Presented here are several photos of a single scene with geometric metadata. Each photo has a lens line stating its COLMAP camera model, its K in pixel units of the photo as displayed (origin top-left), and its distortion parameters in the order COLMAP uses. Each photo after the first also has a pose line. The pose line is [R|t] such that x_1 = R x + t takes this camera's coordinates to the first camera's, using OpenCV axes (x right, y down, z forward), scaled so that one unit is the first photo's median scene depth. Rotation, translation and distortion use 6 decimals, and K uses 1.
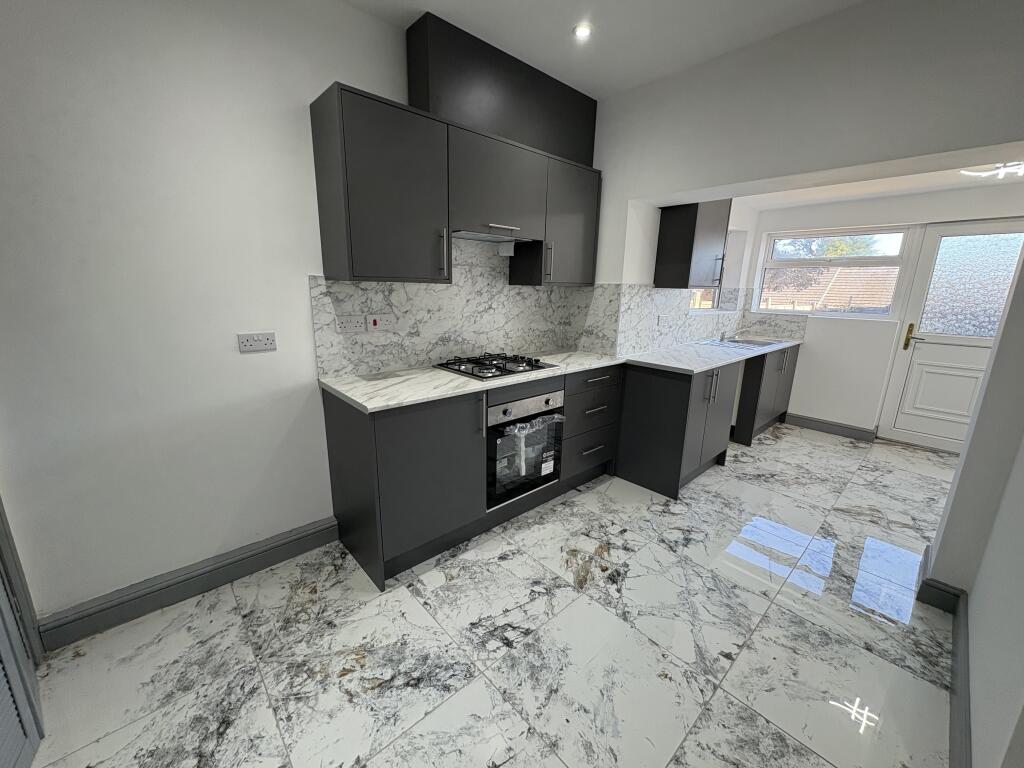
lens RADIAL K [[406.2, 0, 512.0], [0, 406.2, 383.6], [0, 0, 1]] dist [0.000098, 0.000280]
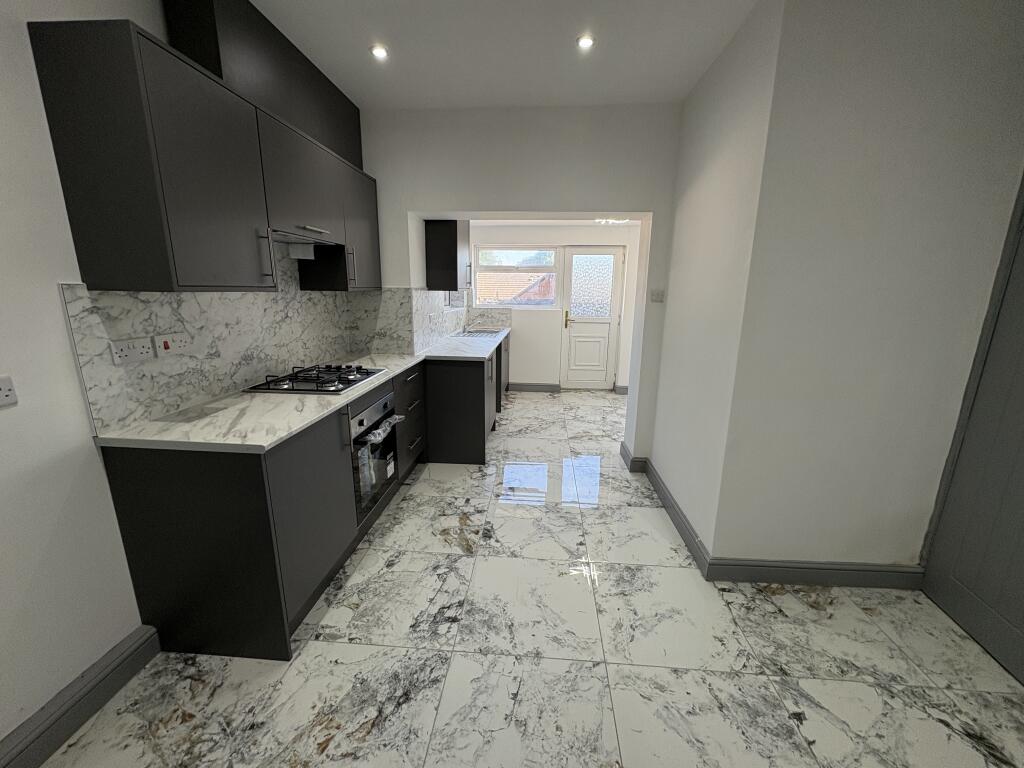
lens RADIAL K [[406.2, 0, 510.6], [0, 406.2, 384.1], [0, 0, 1]] dist [0.000098, 0.000280]
pose [[0.729678, -0.167554, 0.662945, -0.380825], [0.162848, 0.984200, 0.069508, -0.029248], [-0.664116, 0.057241, 0.745435, 0.030509]]
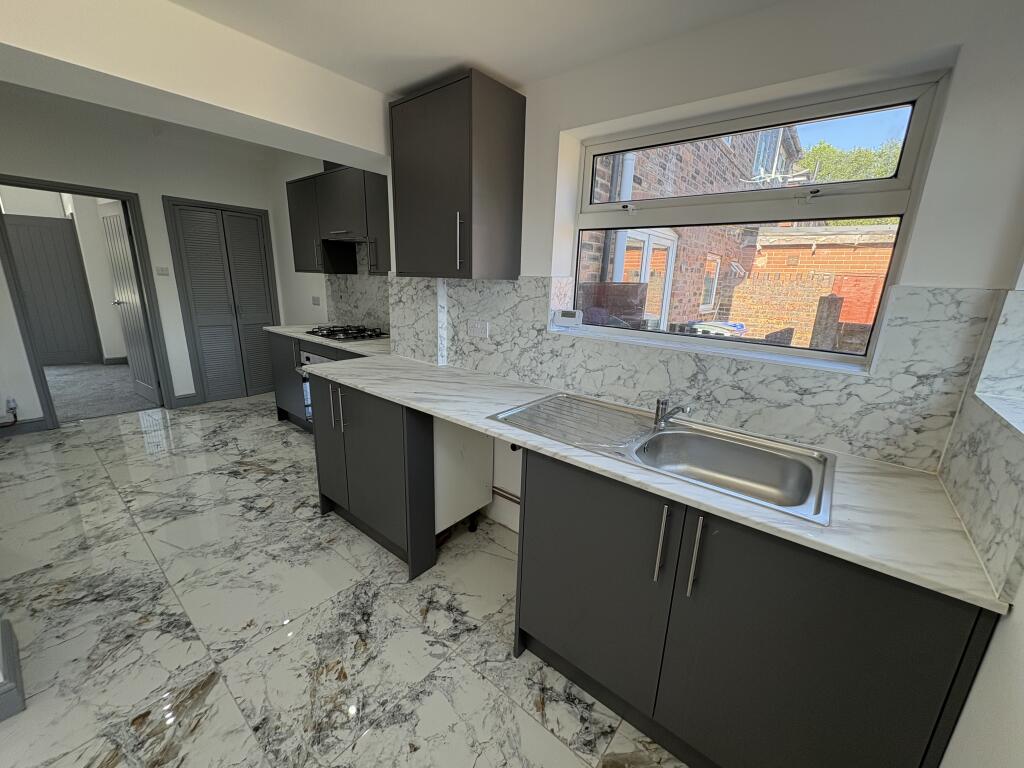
lens RADIAL K [[406.2, 0, 512.2], [0, 406.2, 383.2], [0, 0, 1]] dist [0.000098, 0.000280]
pose [[0.150969, 0.230894, -0.961195, 1.549634], [-0.261008, 0.947145, 0.186524, -0.316761], [0.953458, 0.222720, 0.203255, 1.426299]]
